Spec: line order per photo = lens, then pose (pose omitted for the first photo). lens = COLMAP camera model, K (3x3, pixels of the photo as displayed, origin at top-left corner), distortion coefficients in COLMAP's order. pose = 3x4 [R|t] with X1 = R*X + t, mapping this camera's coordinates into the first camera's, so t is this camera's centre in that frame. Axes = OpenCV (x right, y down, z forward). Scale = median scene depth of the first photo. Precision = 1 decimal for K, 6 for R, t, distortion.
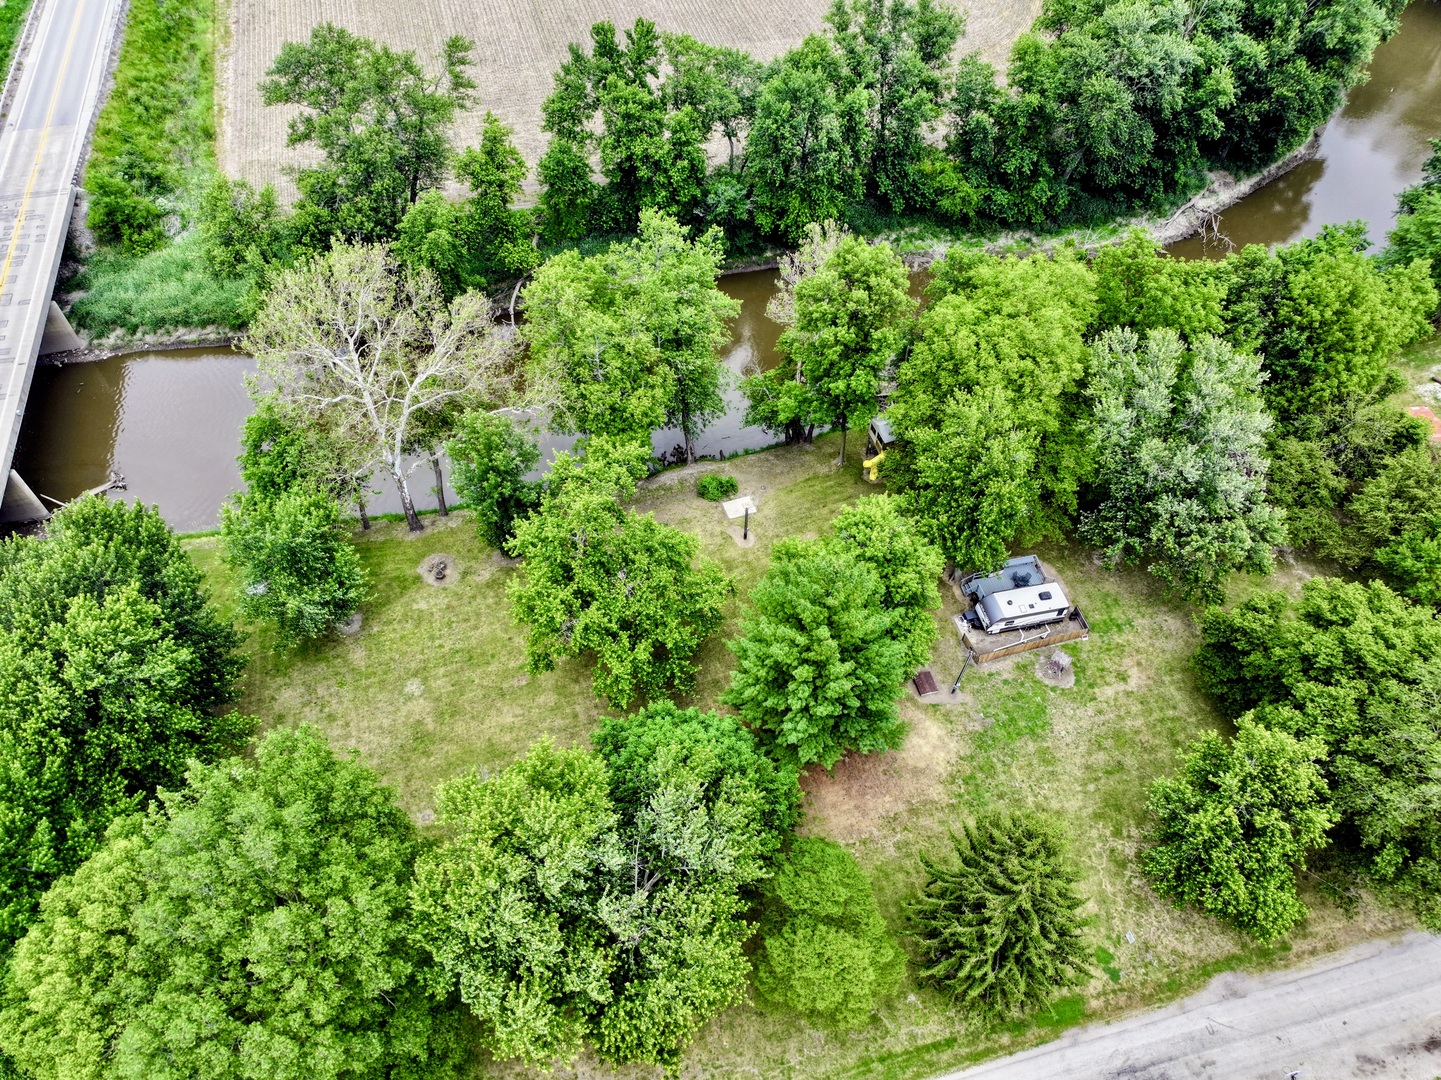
lens RADIAL K [[1012.6, 0, 720.2], [0, 1012.6, 534.4], [0, 0, 1]] dist [-0.003438, 0.020561]
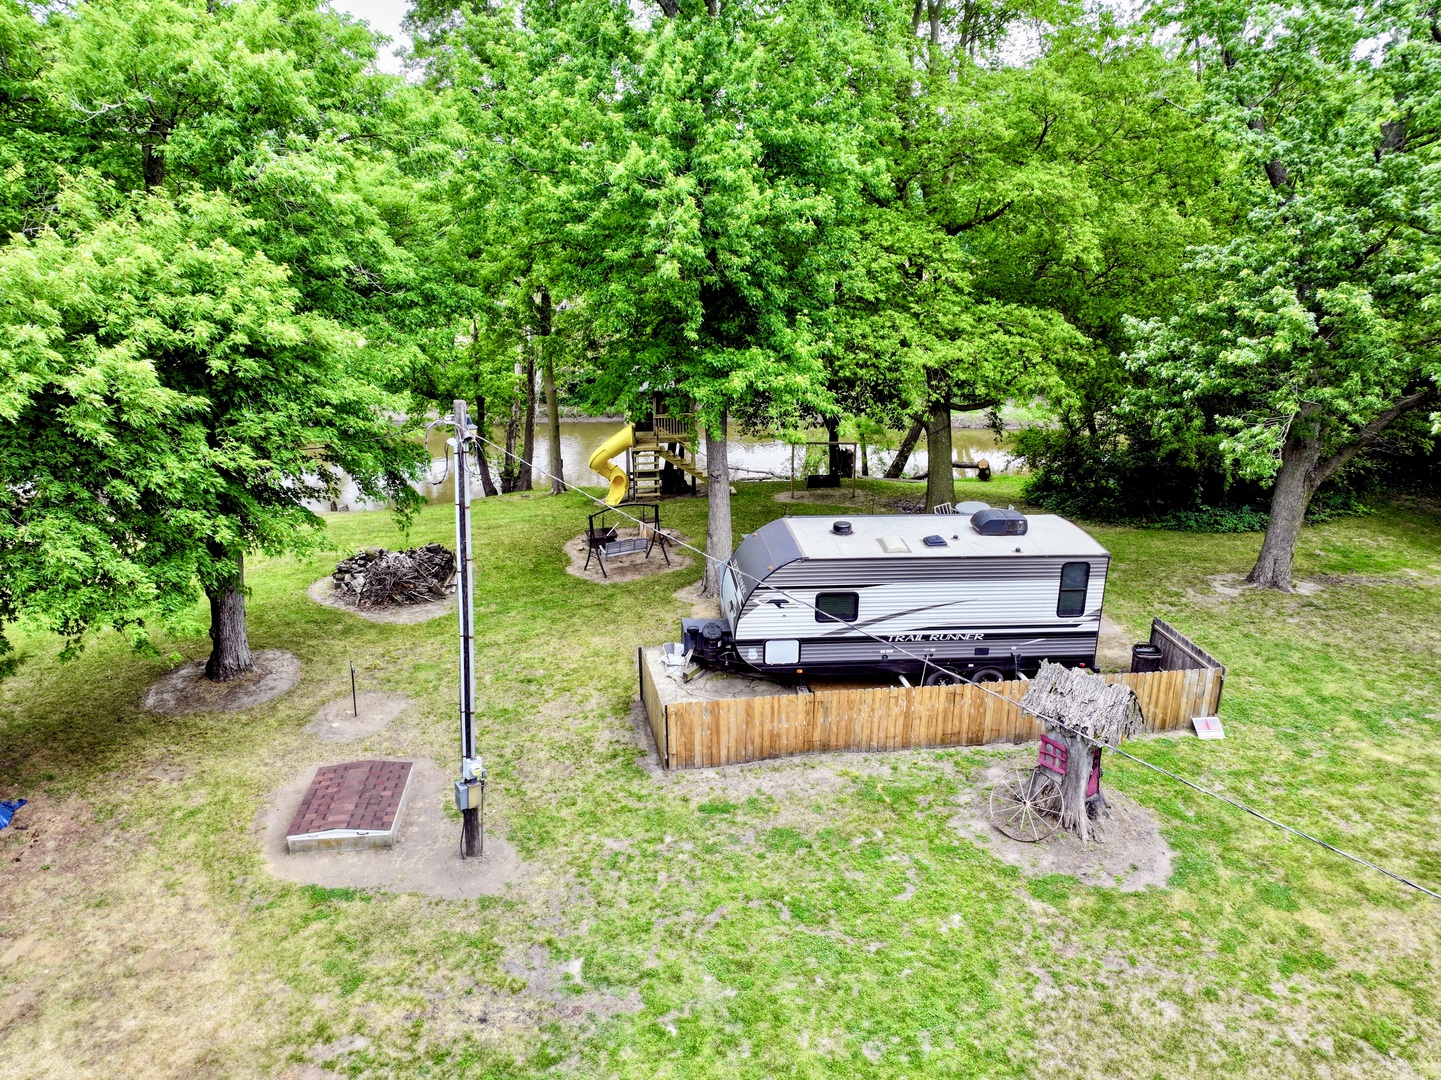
lens RADIAL K [[1012.6, 0, 720.2], [0, 1012.6, 534.4], [0, 0, 1]] dist [-0.003438, 0.020561]
pose [[0.991202, 0.040358, -0.126052, 0.271978], [-0.103048, 0.832988, -0.543611, 0.187633], [0.083061, 0.551818, 0.829818, 0.760113]]
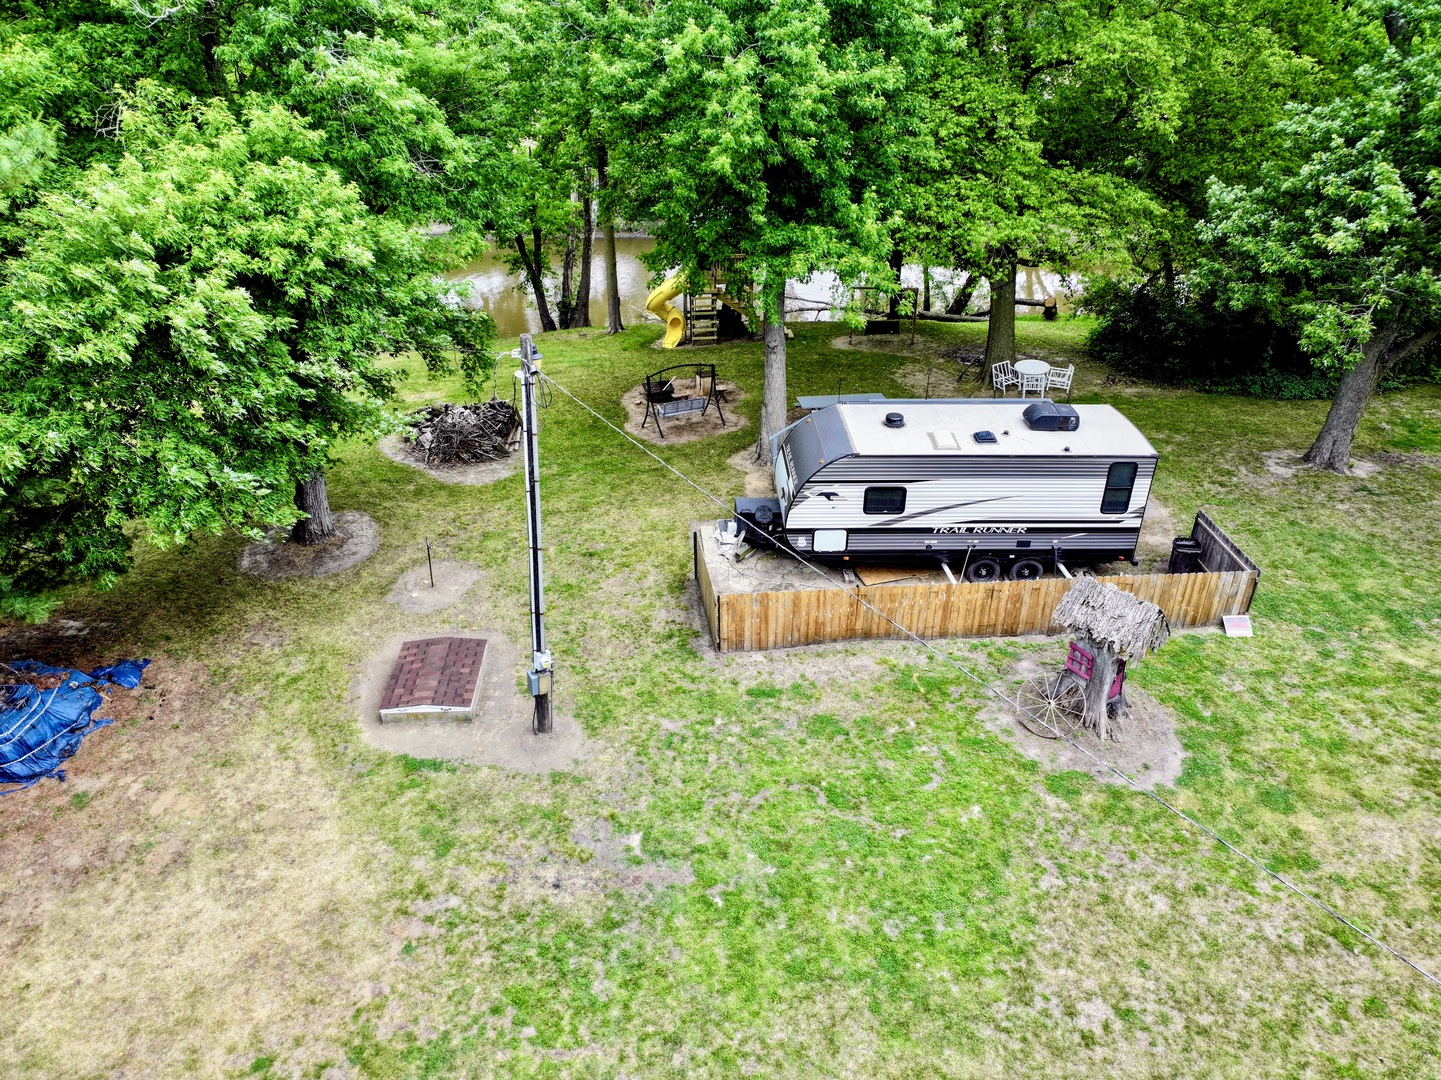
lens RADIAL K [[1012.6, 0, 720.2], [0, 1012.6, 534.4], [0, 0, 1]] dist [-0.003438, 0.020561]
pose [[0.981741, 0.092094, -0.166441, 0.272264], [-0.147968, 0.919588, -0.363956, 0.174811], [0.119539, 0.381938, 0.916424, 0.743599]]
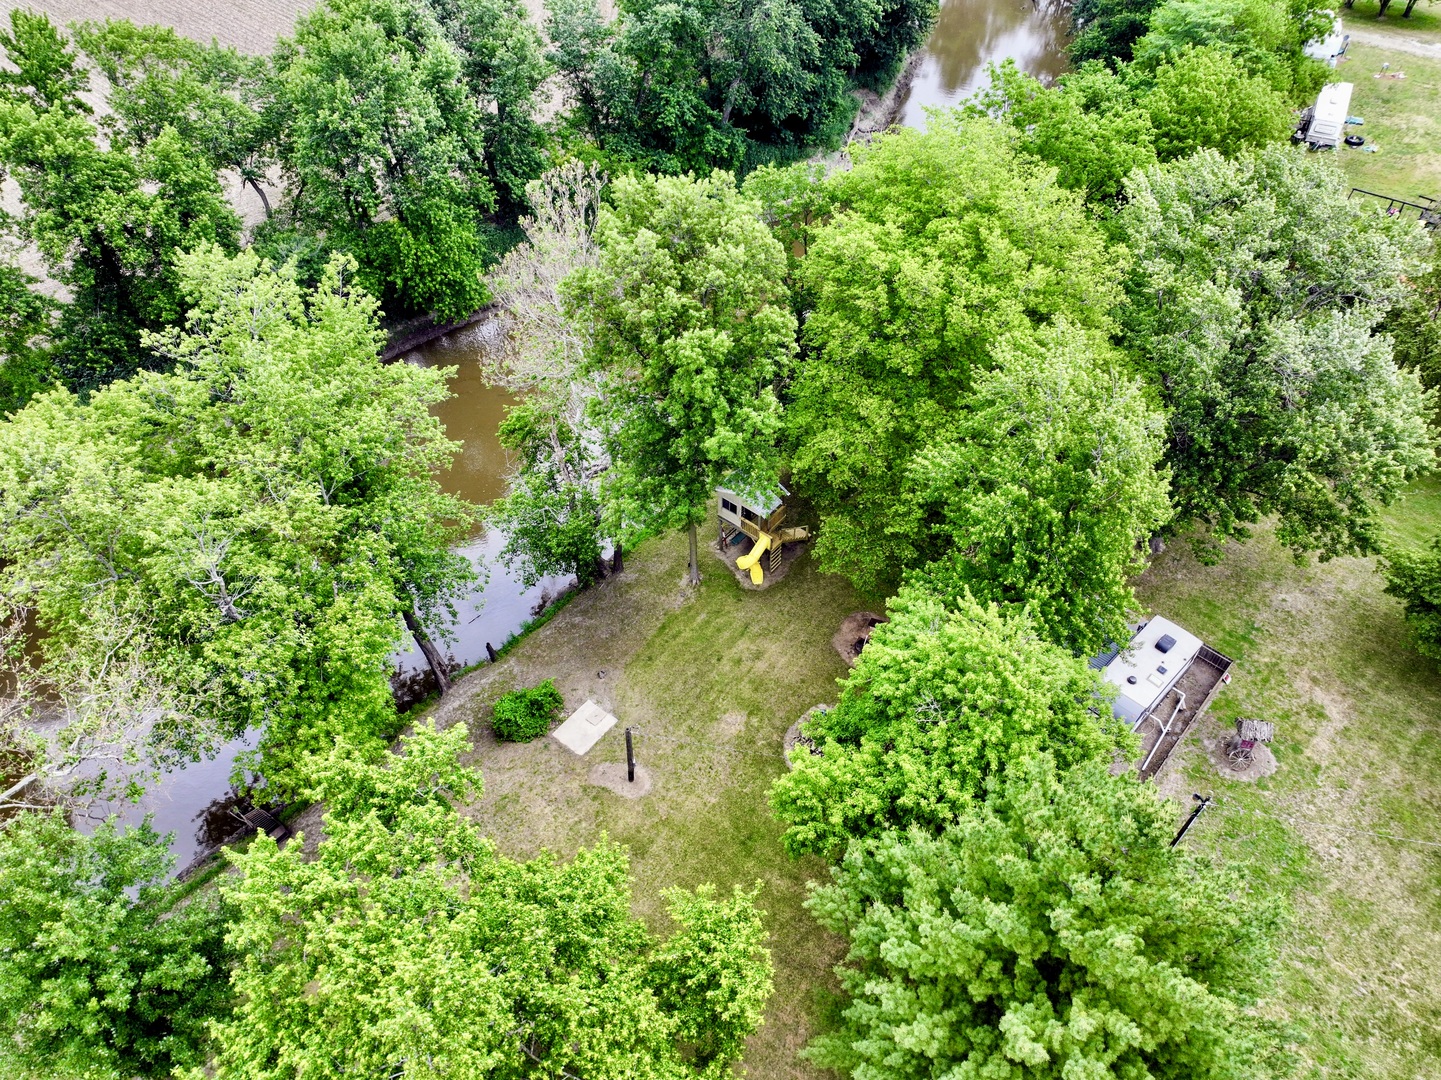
lens RADIAL K [[1008.5, 0, 722.6], [0, 1008.5, 535.1], [0, 0, 1]] dist [-0.004824, 0.020403]
pose [[0.845553, -0.377653, 0.377383, -0.090722], [0.412204, 0.911014, -0.011908, -0.091593], [-0.339304, 0.165628, 0.925981, 0.504865]]
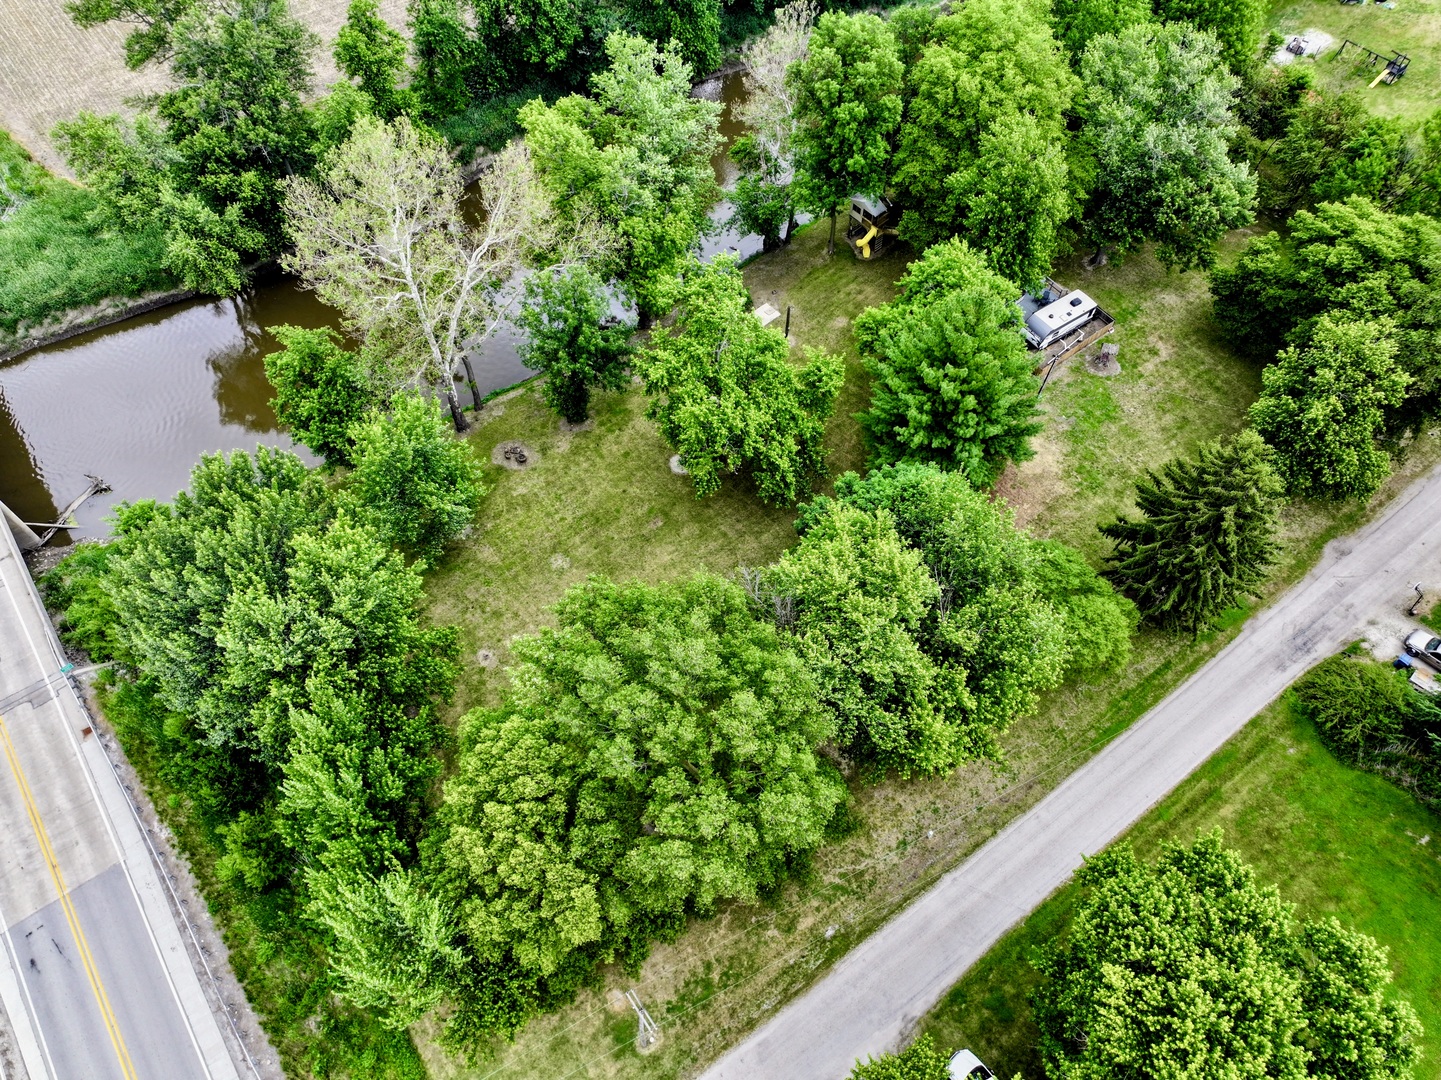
lens RADIAL K [[1012.6, 0, 720.2], [0, 1012.6, 534.4], [0, 0, 1]] dist [-0.003438, 0.020561]
pose [[0.925815, -0.317217, 0.205523, -0.333905], [0.293370, 0.945920, 0.138456, 0.031562], [-0.238328, -0.067890, 0.968809, -0.004190]]
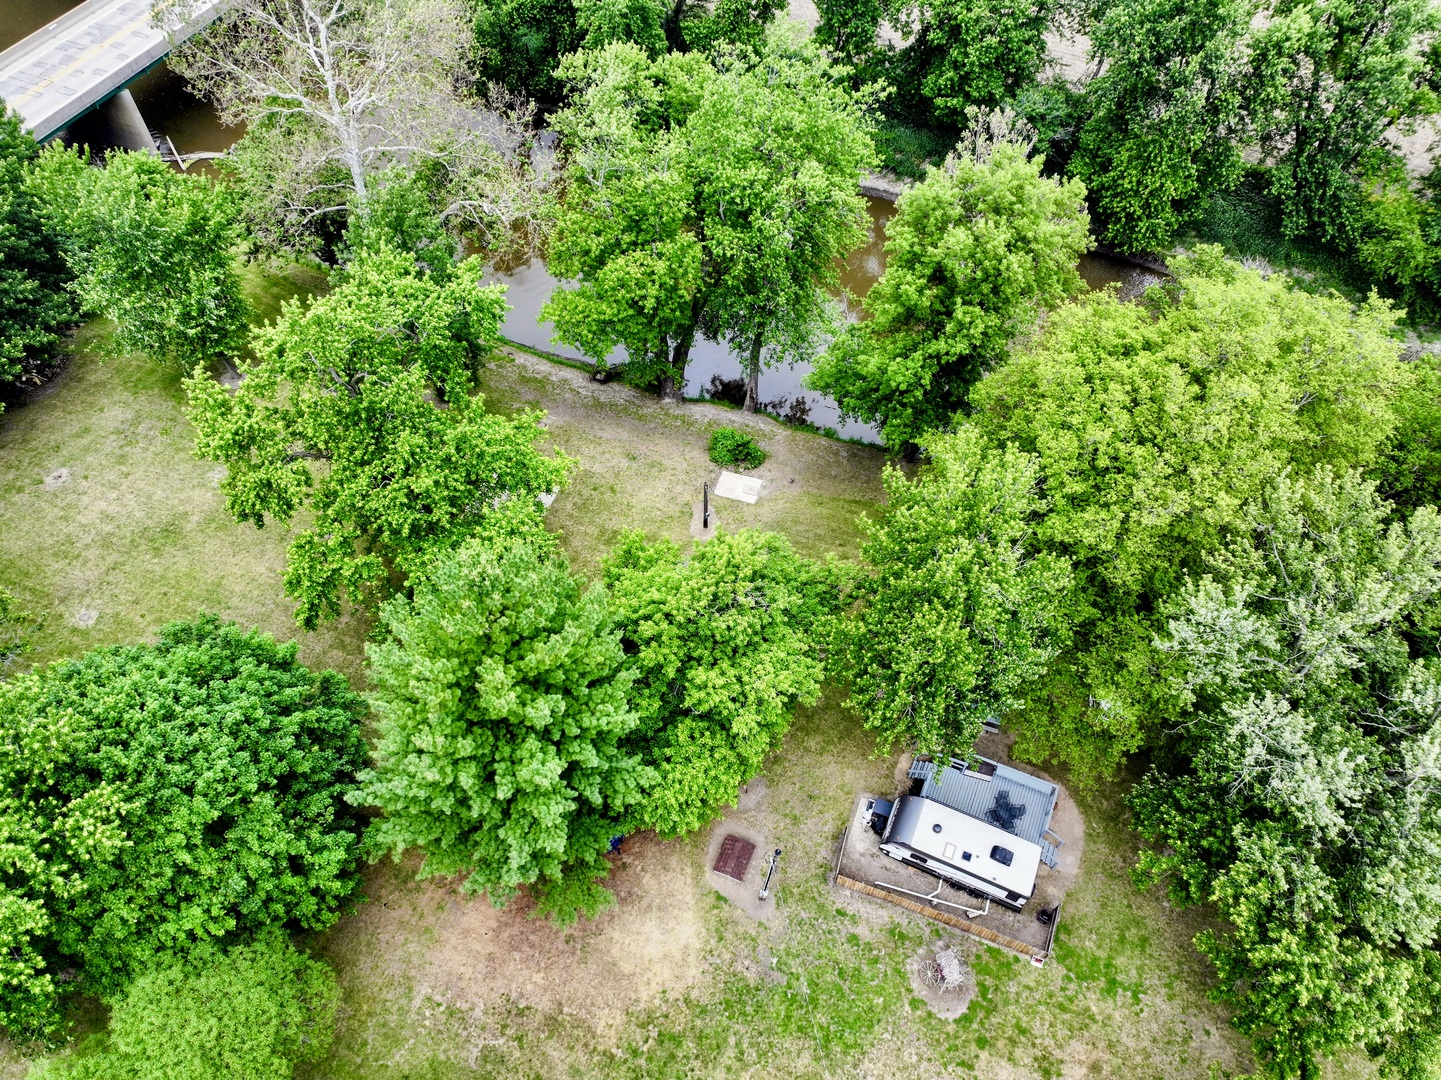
lens RADIAL K [[1015.2, 0, 720.5], [0, 1015.2, 540.0], [0, 0, 1]] dist [0.001696, 0.006436]
pose [[0.802776, 0.482308, -0.350613, 0.293149], [-0.471045, 0.873484, 0.123055, -0.081857], [0.365605, 0.066368, 0.928401, 0.393432]]
